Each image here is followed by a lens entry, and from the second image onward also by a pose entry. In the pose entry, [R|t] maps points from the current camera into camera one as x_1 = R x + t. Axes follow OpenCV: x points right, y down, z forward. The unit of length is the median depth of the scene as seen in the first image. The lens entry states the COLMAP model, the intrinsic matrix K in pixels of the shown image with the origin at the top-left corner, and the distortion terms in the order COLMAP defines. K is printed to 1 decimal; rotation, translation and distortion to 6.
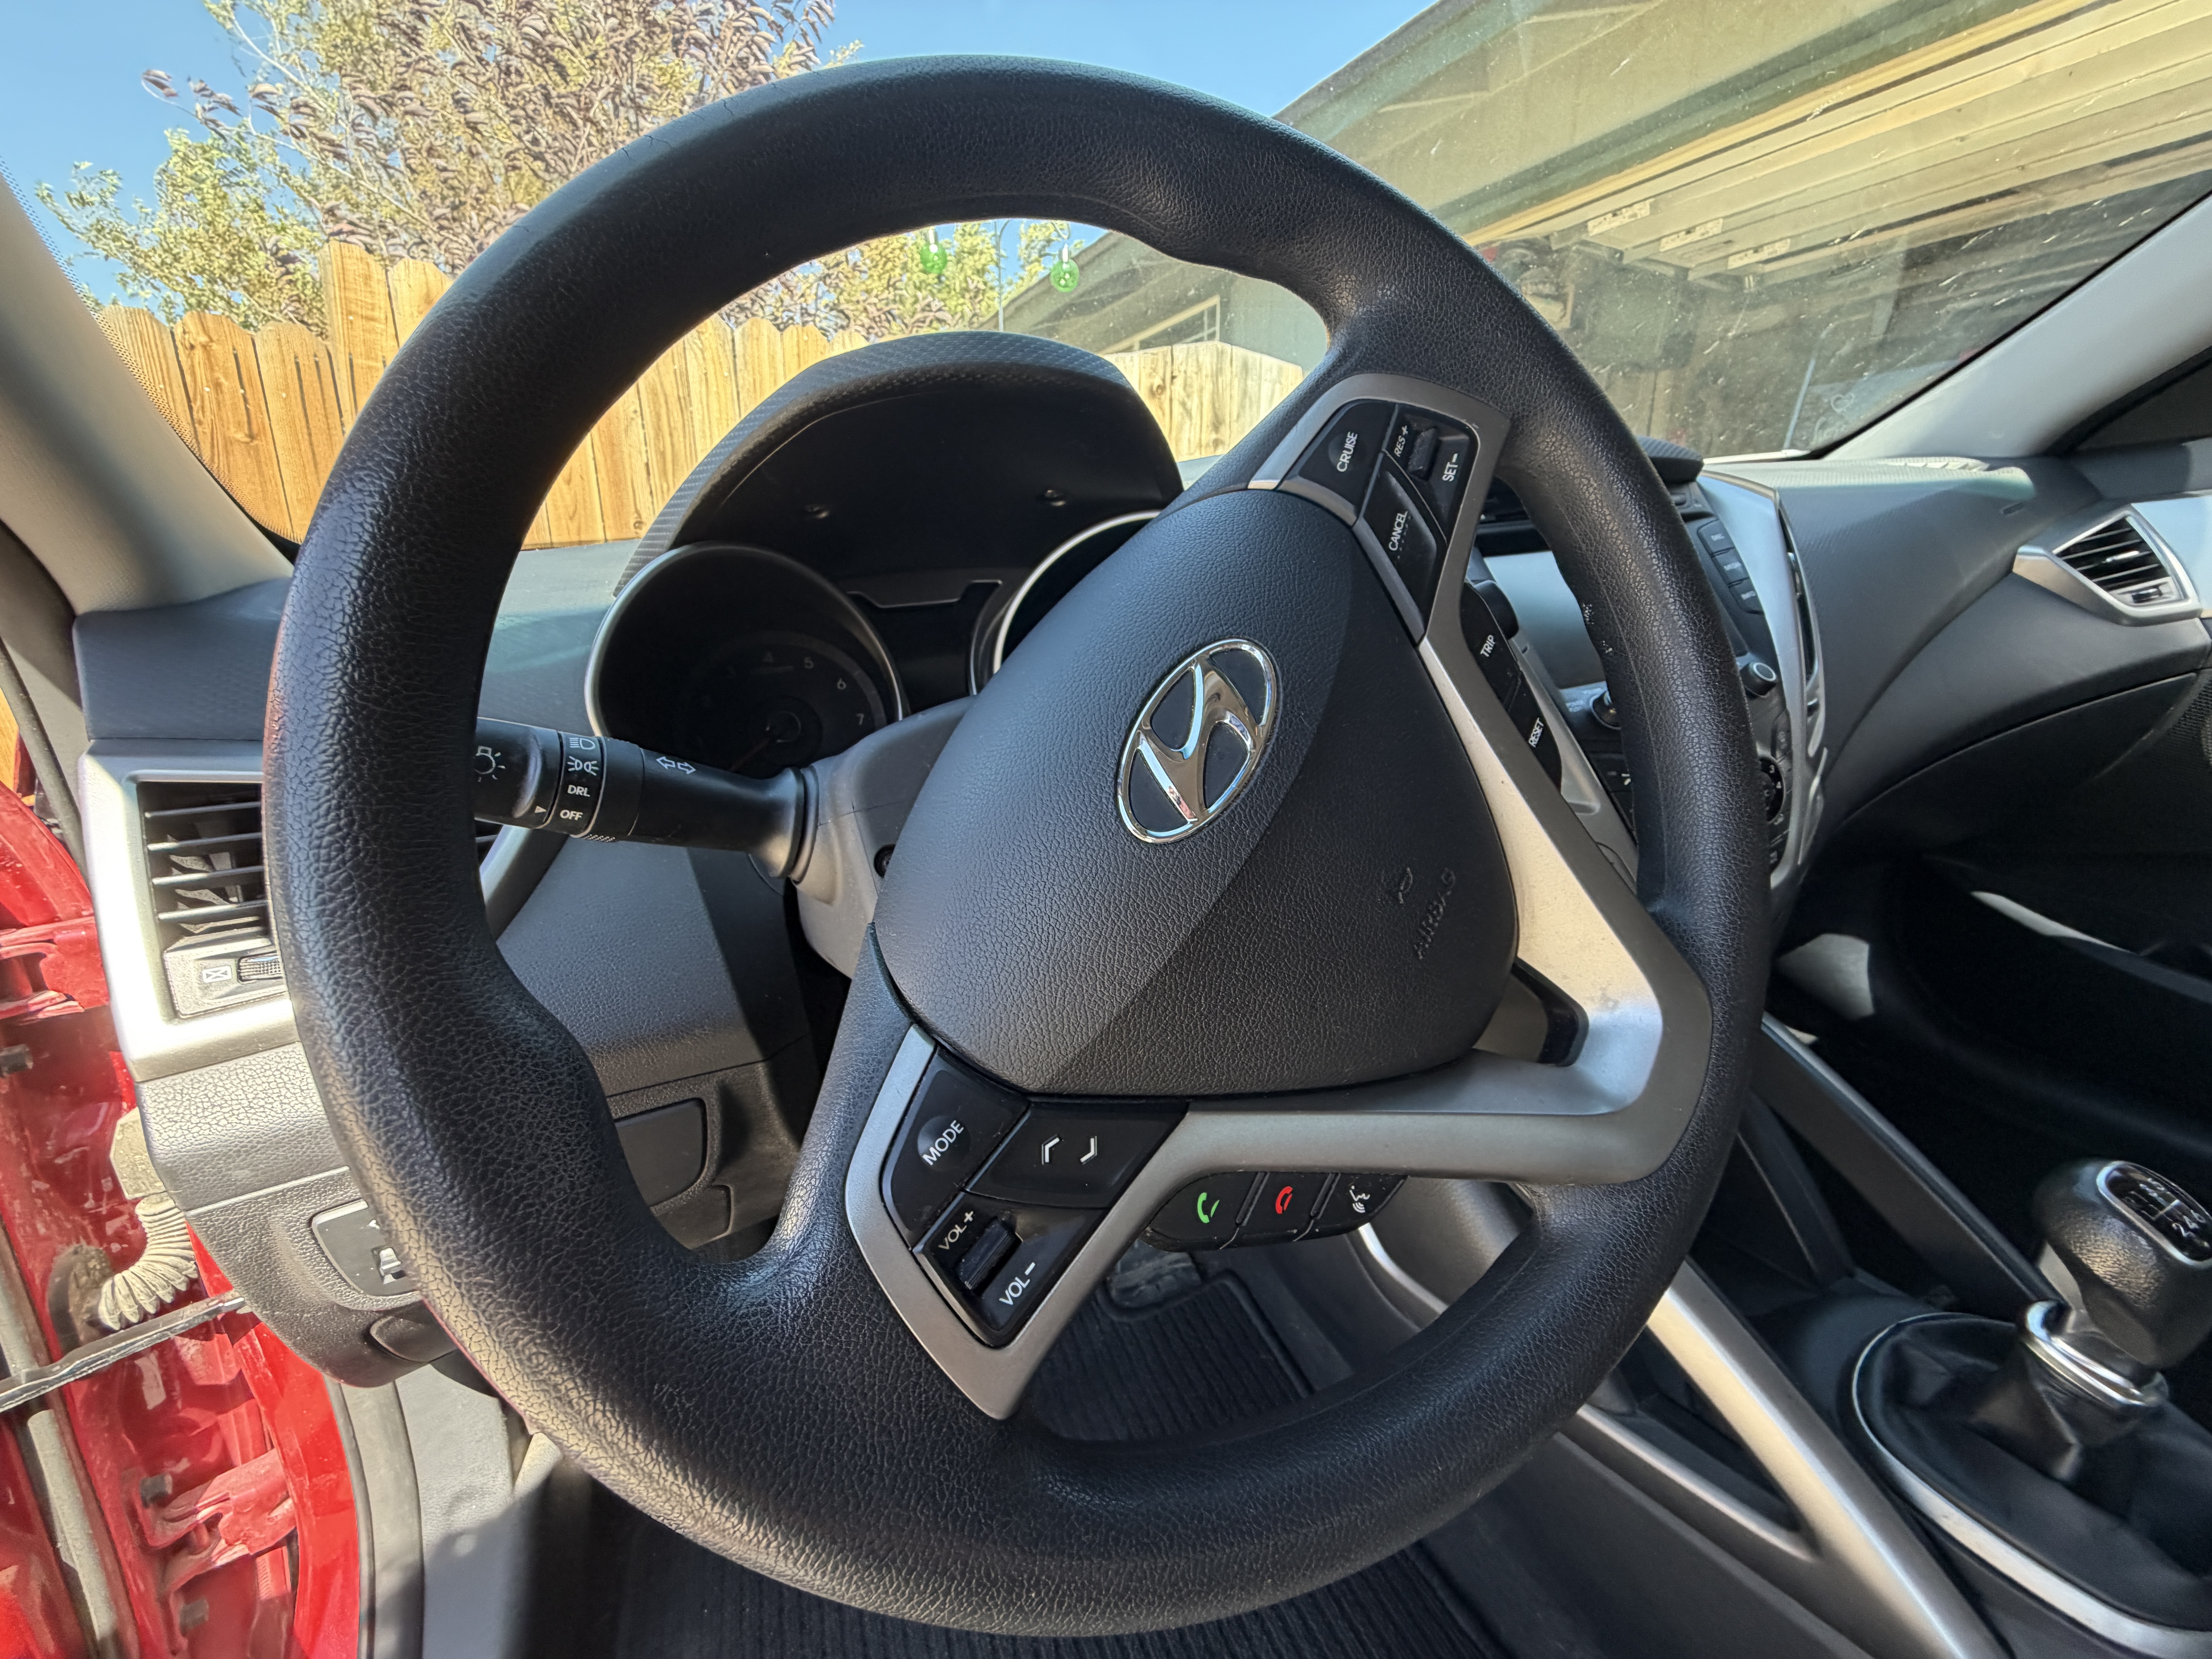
lens RADIAL K [[894.5, 0, 1106.0], [0, 894.5, 829.5], [0, 0, 1]] dist [0.001897, 0.000447]
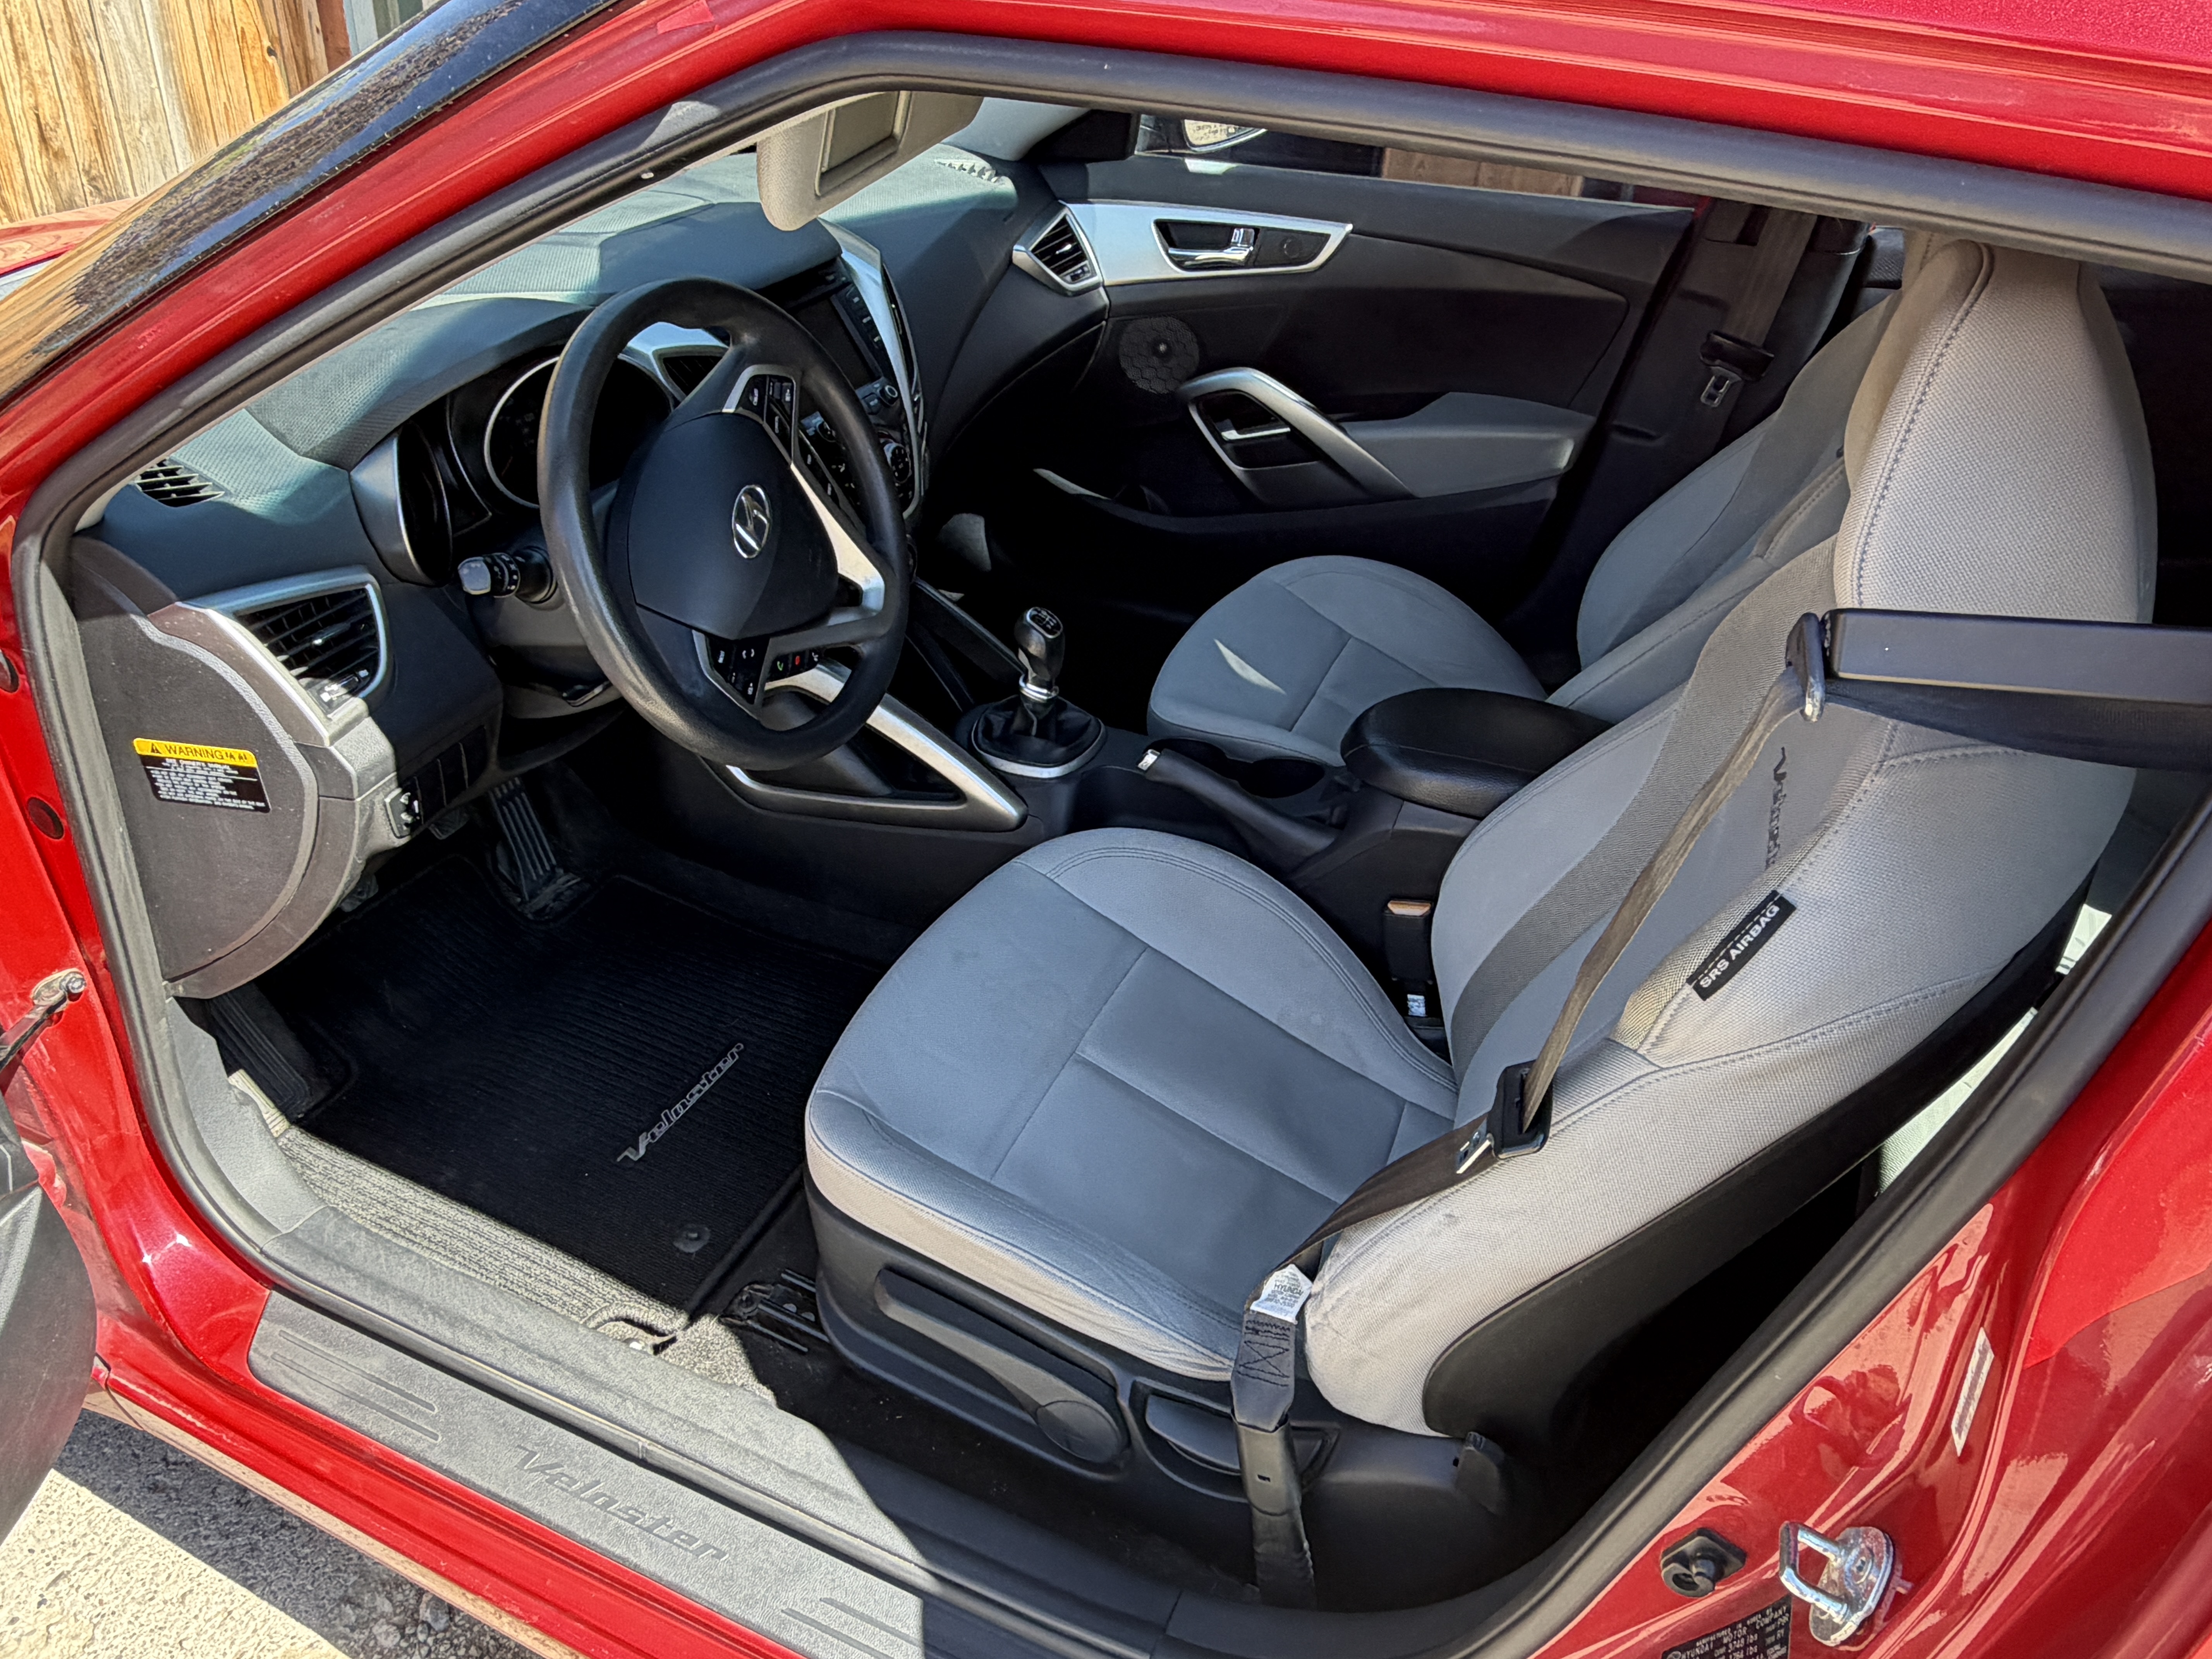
lens RADIAL K [[1482.4, 0, 1076.8], [0, 1482.4, 825.3], [0, 0, 1]] dist [0.003136, 0.000240]
pose [[0.736533, -0.292716, 0.609784, -0.740737], [0.108585, 0.940987, 0.320550, -0.187234], [-0.667629, -0.169882, 0.724853, -1.084716]]
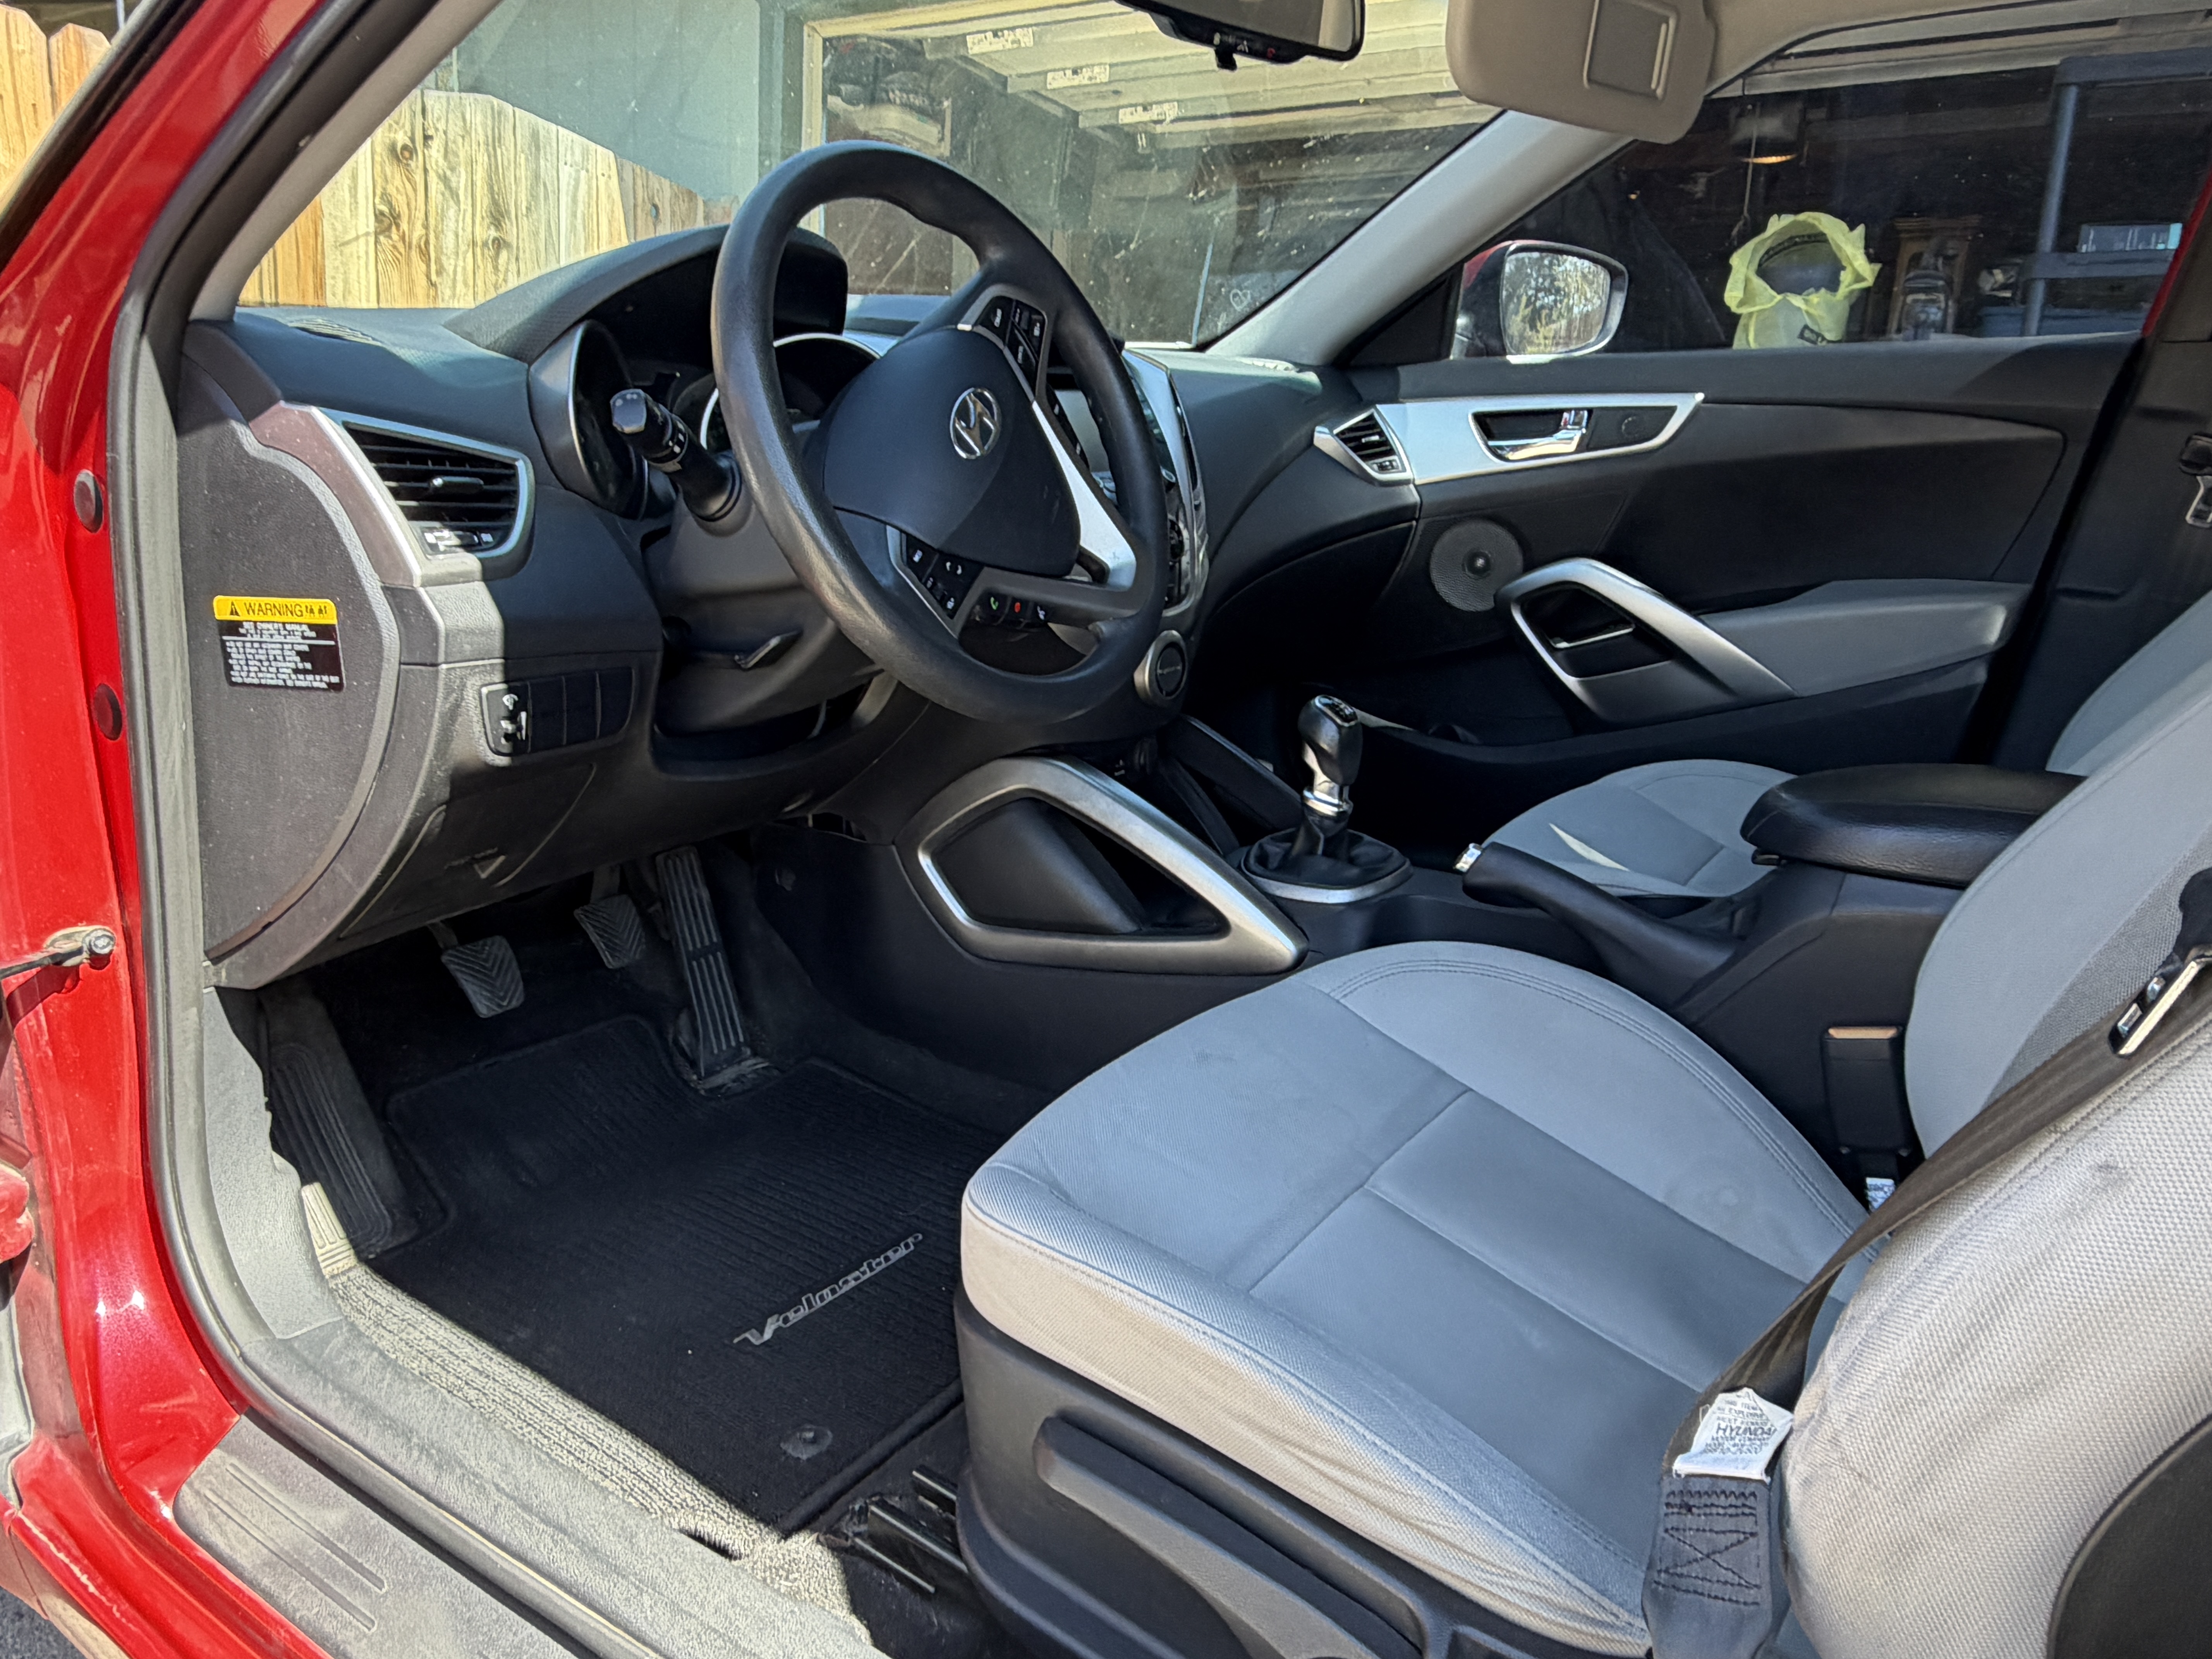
lens RADIAL K [[1494.6, 0, 1088.0], [0, 1494.6, 841.7], [0, 0, 1]] dist [0.000968, 0.001105]
pose [[0.852920, -0.065967, 0.517858, -0.556899], [0.085939, 0.996193, -0.014643, 0.343303], [-0.514920, 0.056993, 0.855342, -0.802139]]
